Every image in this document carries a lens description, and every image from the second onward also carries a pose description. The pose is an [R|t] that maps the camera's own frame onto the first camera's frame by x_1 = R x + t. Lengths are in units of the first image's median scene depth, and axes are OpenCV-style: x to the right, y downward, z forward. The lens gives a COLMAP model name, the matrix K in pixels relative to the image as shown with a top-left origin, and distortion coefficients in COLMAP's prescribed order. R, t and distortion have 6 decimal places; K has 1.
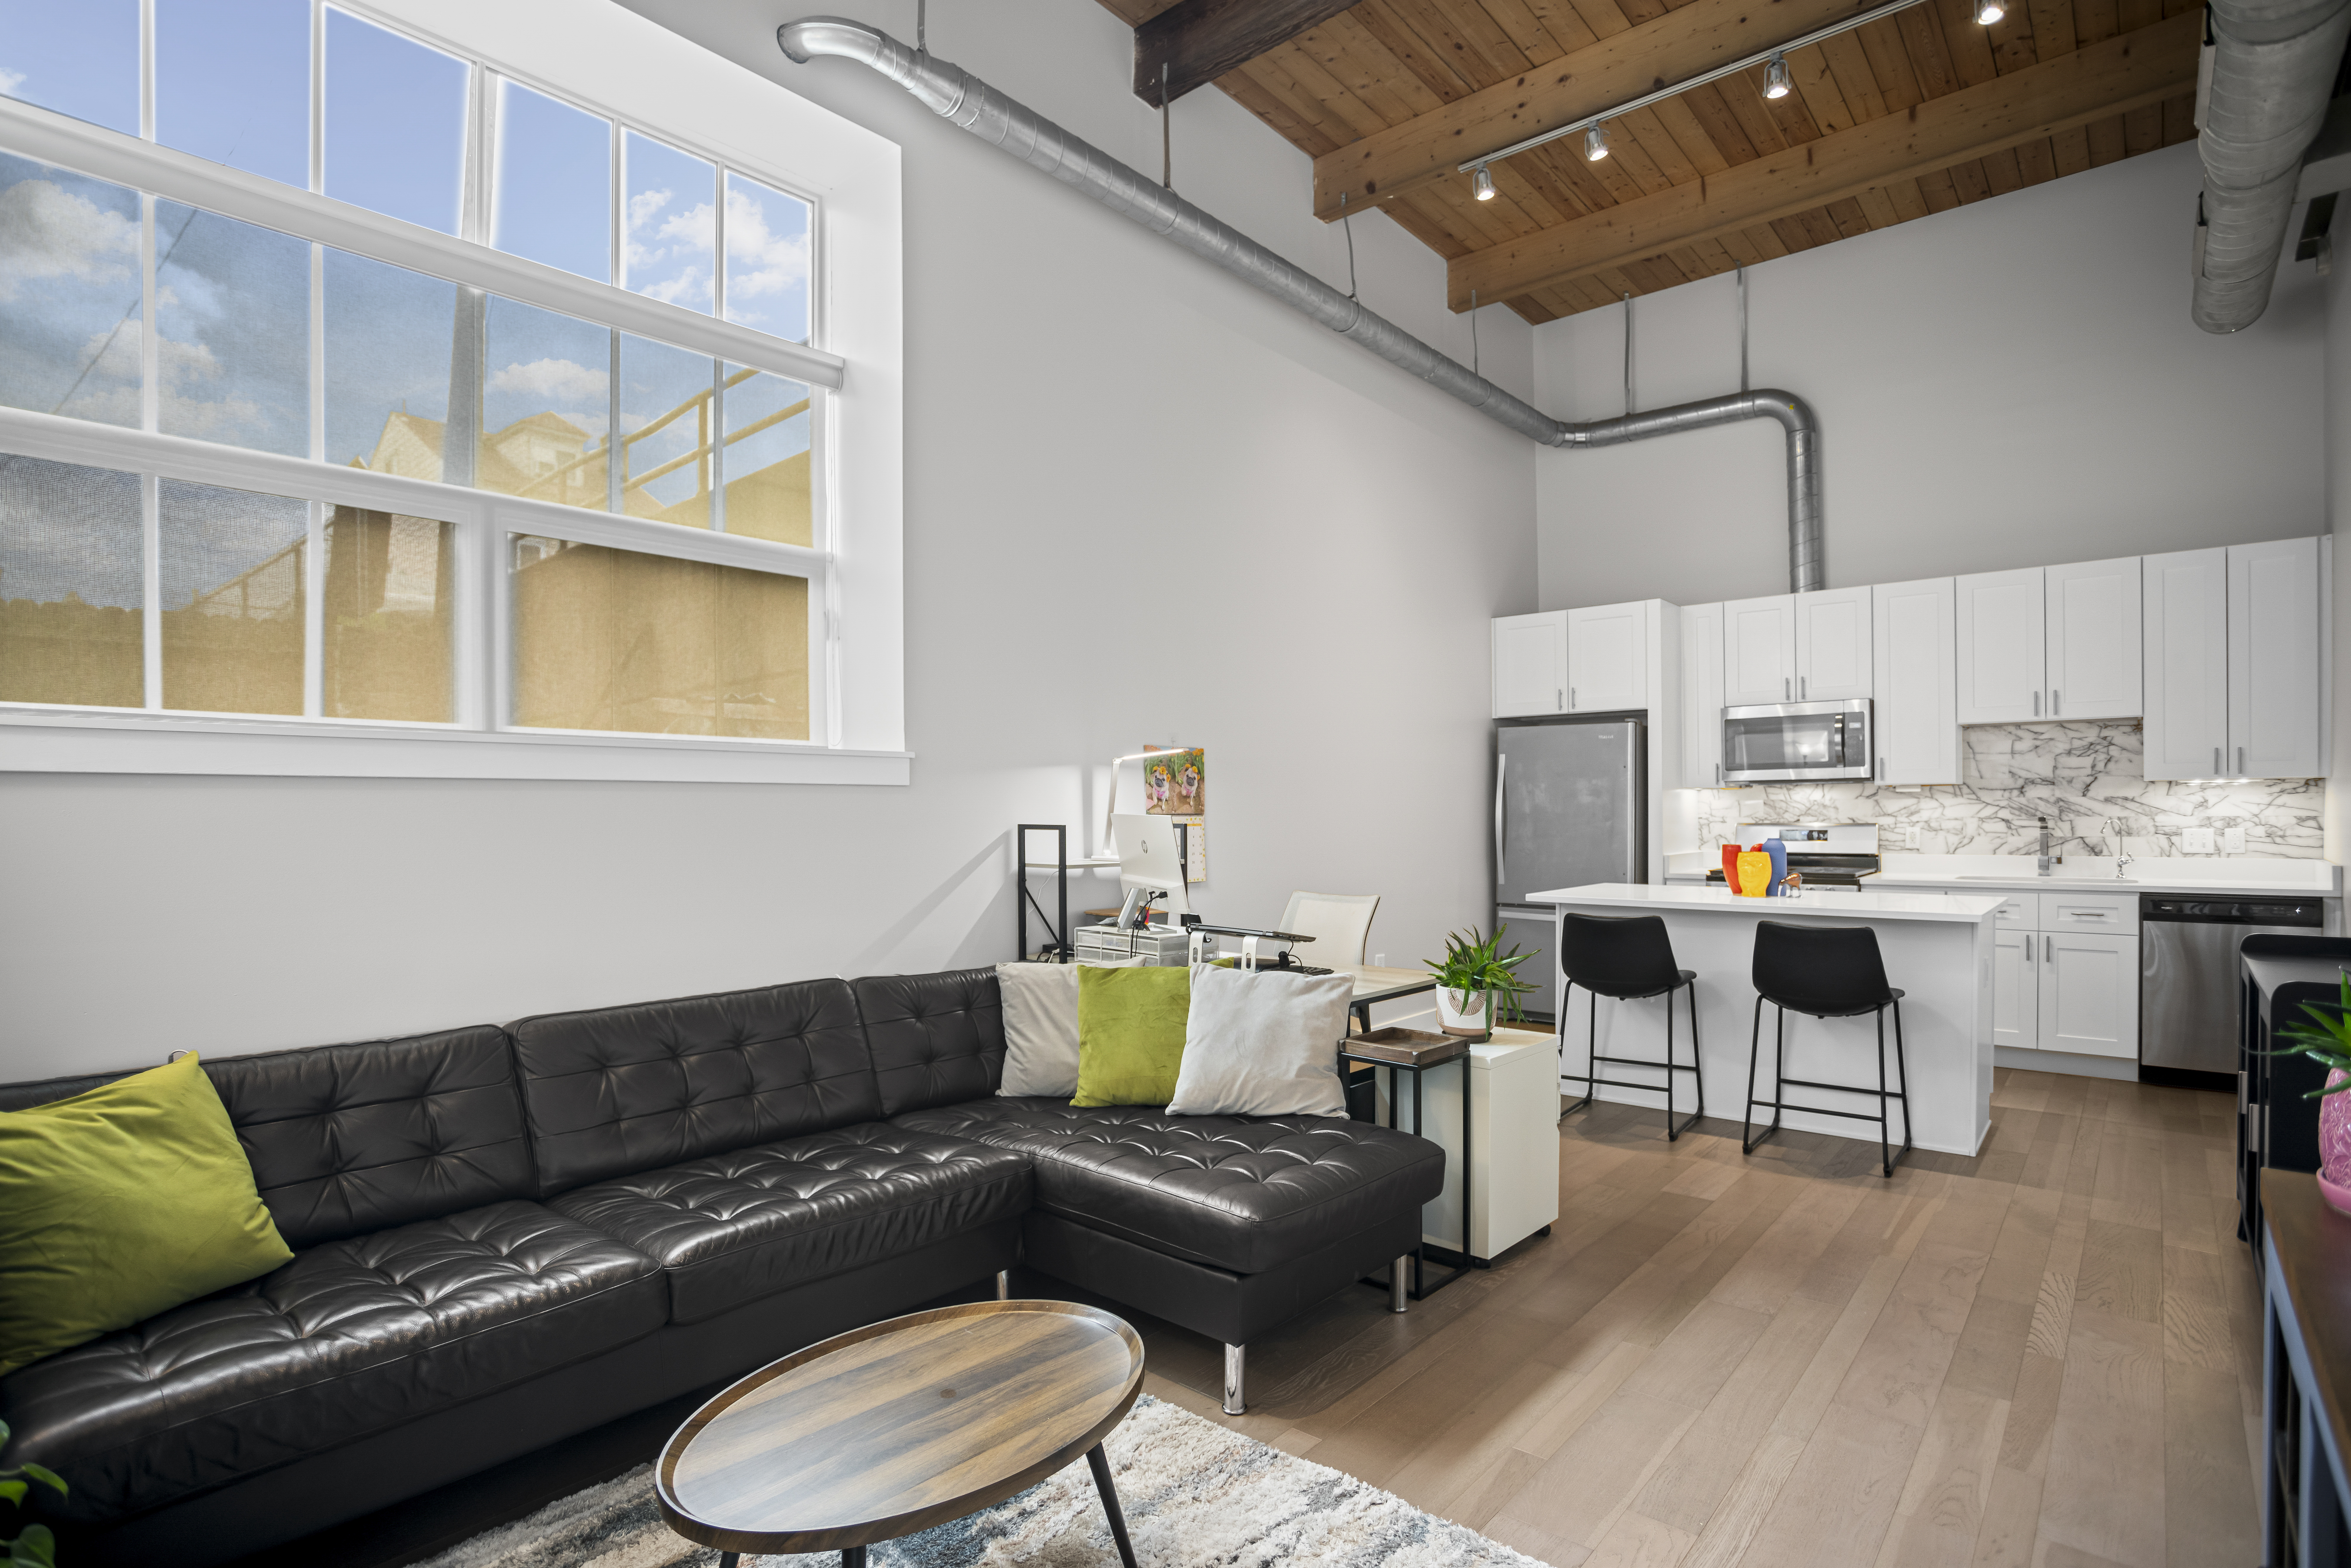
lens RADIAL K [[1171.4, 0, 1187.5], [0, 1171.4, 813.7], [0, 0, 1]] dist [-0.079938, 0.042918]
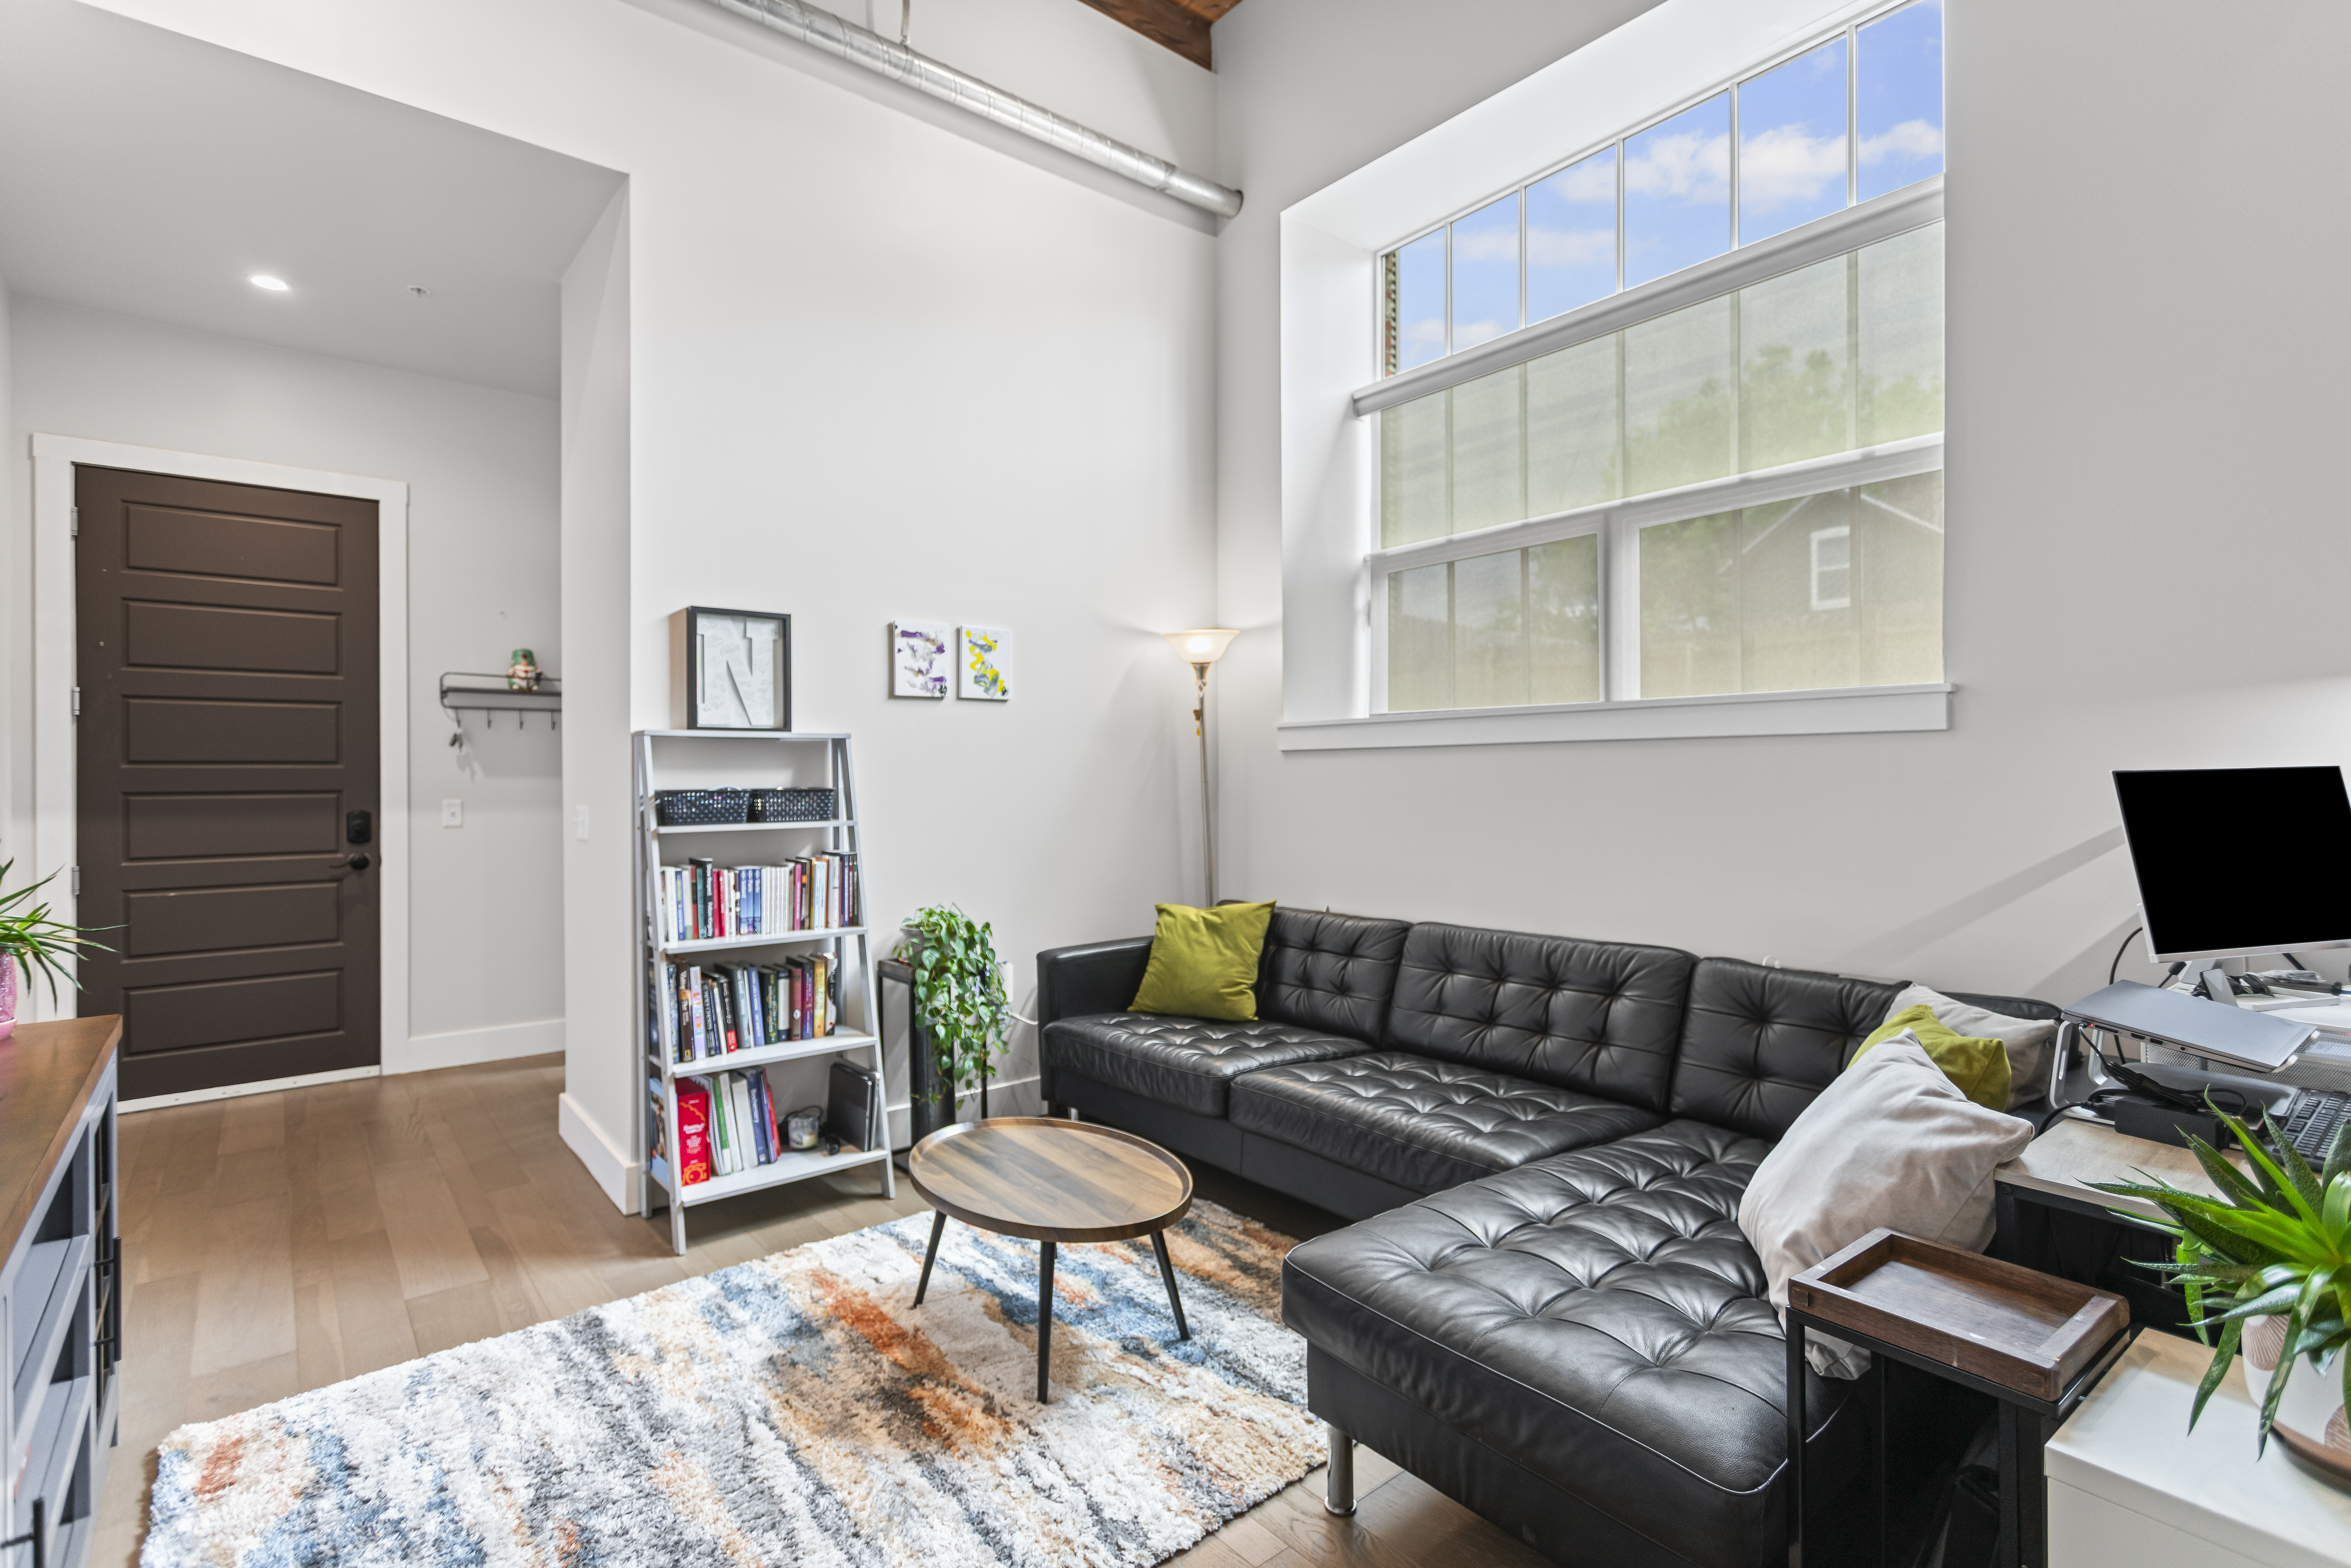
lens RADIAL K [[1117.7, 0, 1192.7], [0, 1117.7, 781.0], [0, 0, 1]] dist [-0.000835, 0.000501]
pose [[-0.162563, 0.006956, -0.986674, 0.408358], [0.004173, 0.999971, 0.006362, 0.001741], [0.986689, -0.003083, -0.162587, 0.504103]]
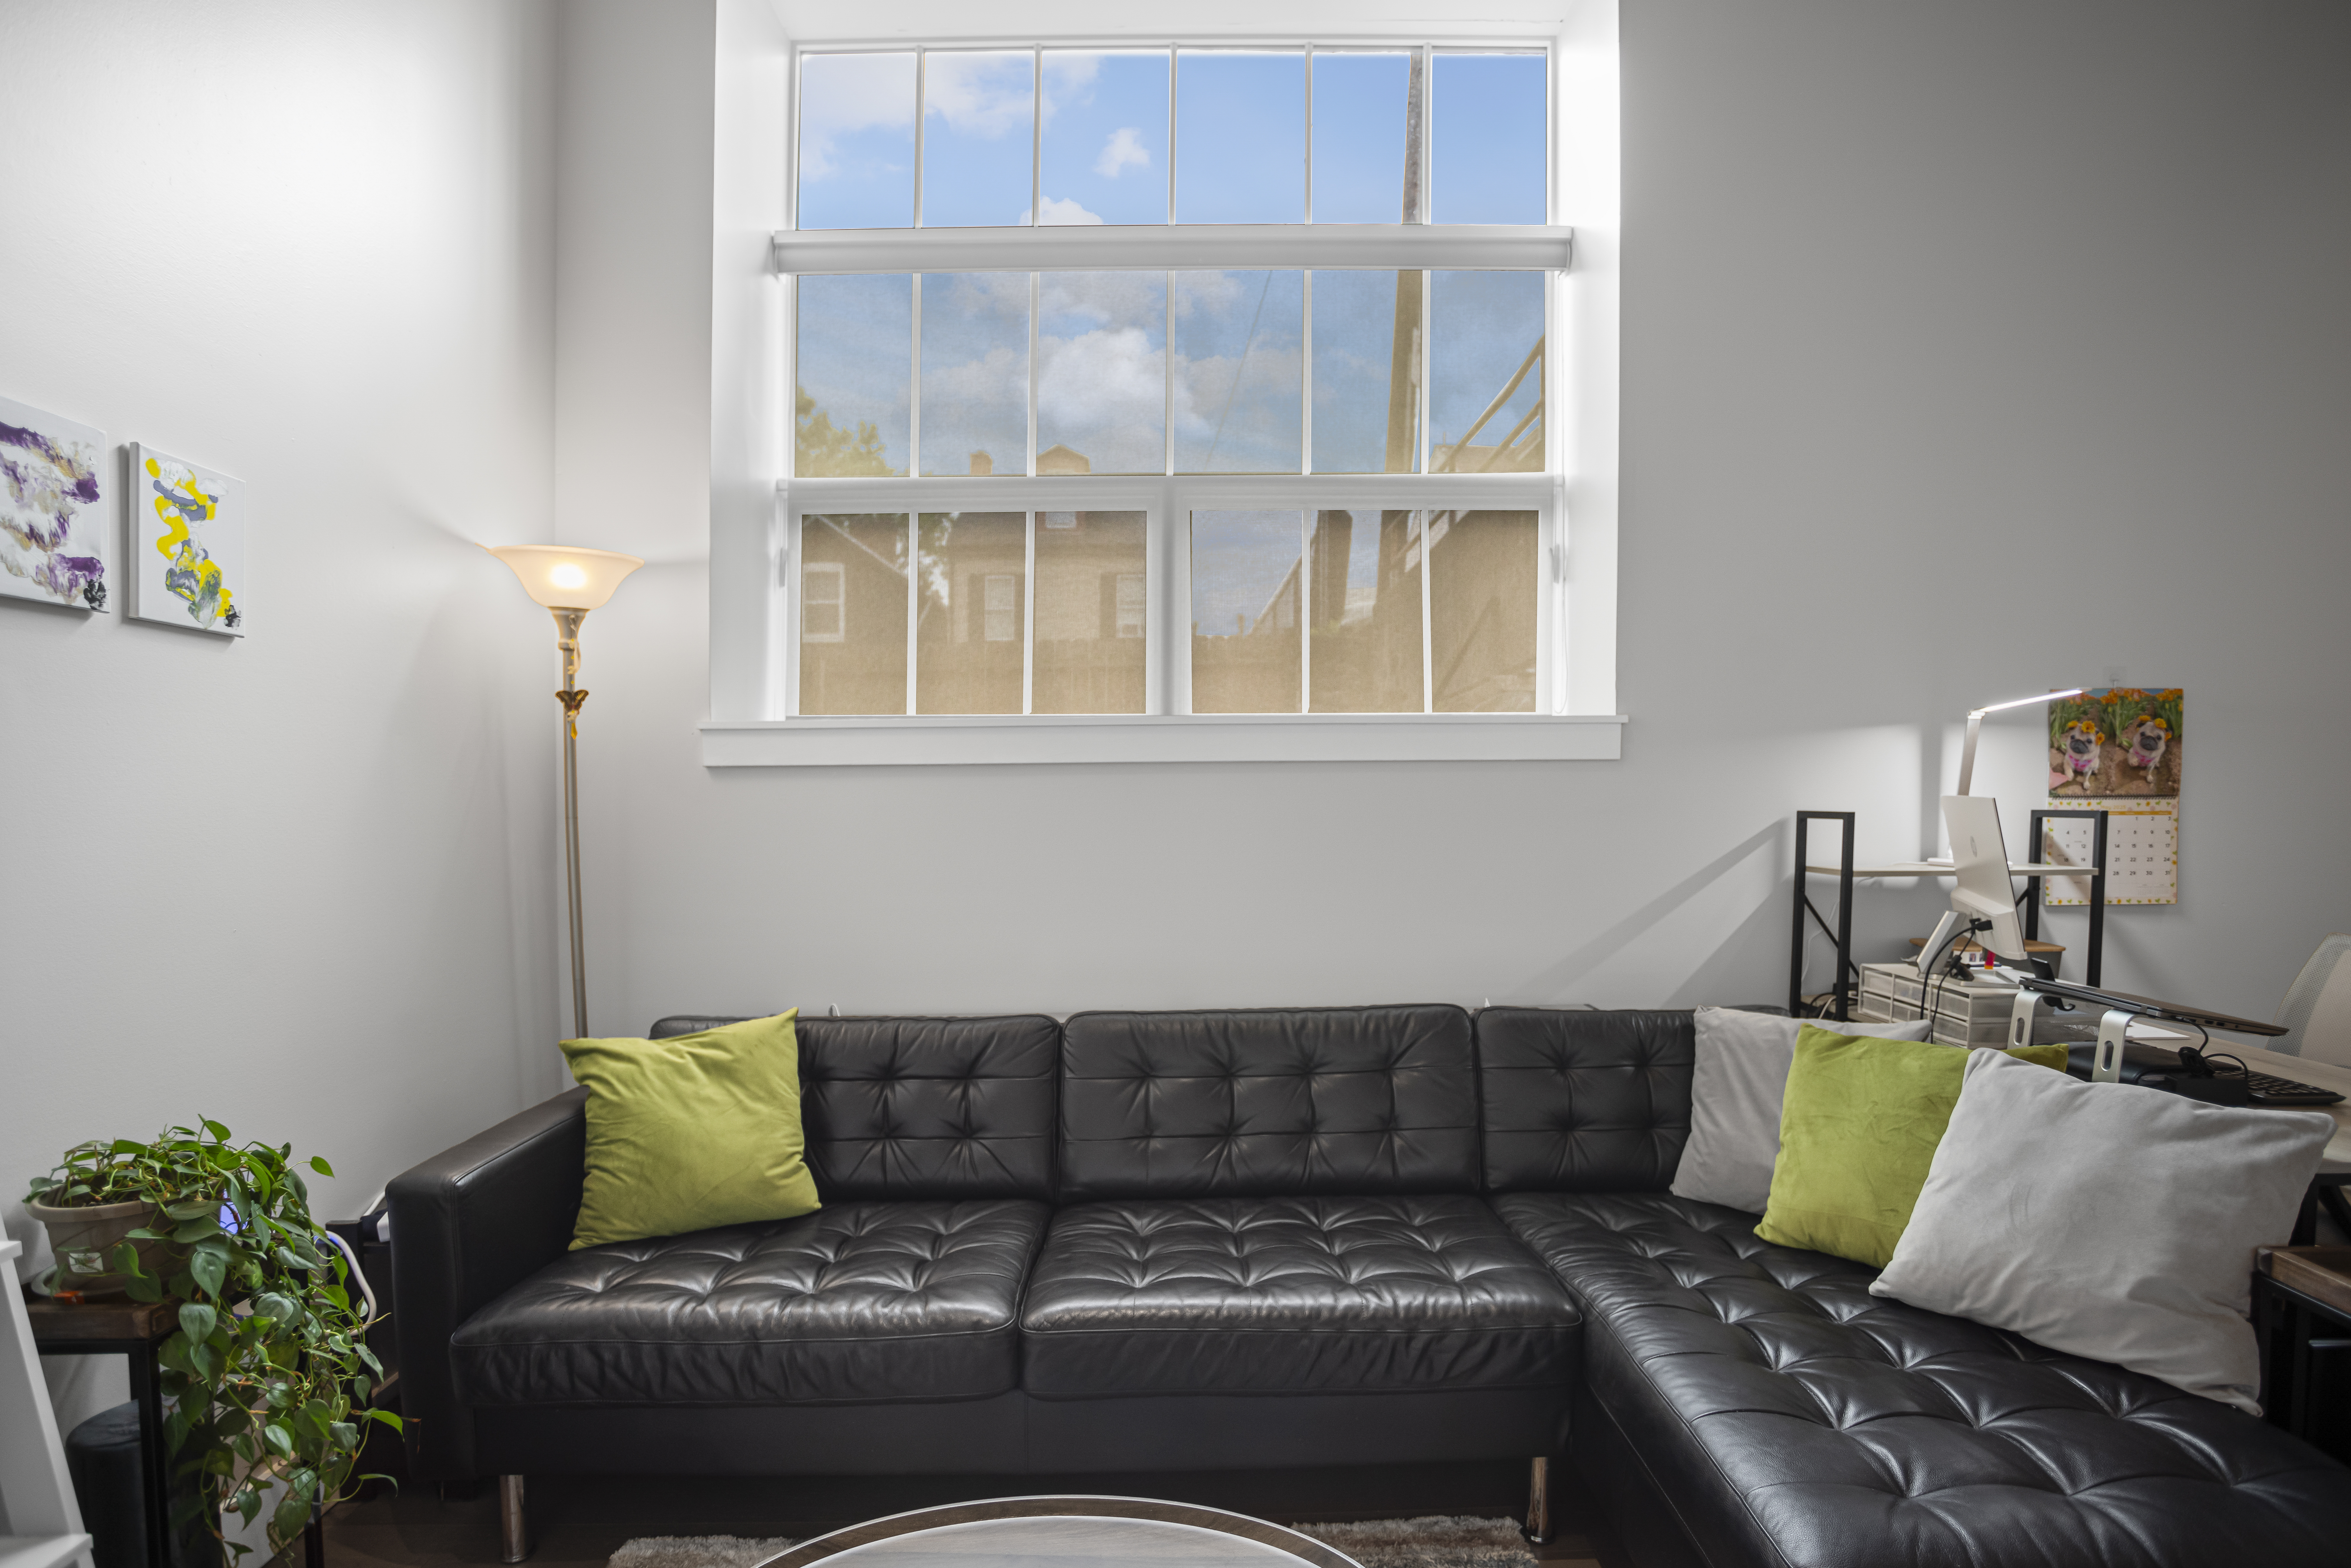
lens RADIAL K [[1195.1, 0, 1199.1], [0, 1195.1, 845.3], [0, 0, 1]] dist [-0.068780, 0.035056]
pose [[0.674360, 0.024449, -0.737998, 0.116010], [0.003599, 0.999331, 0.036395, 0.002323], [0.738394, -0.027199, 0.673821, 0.215124]]
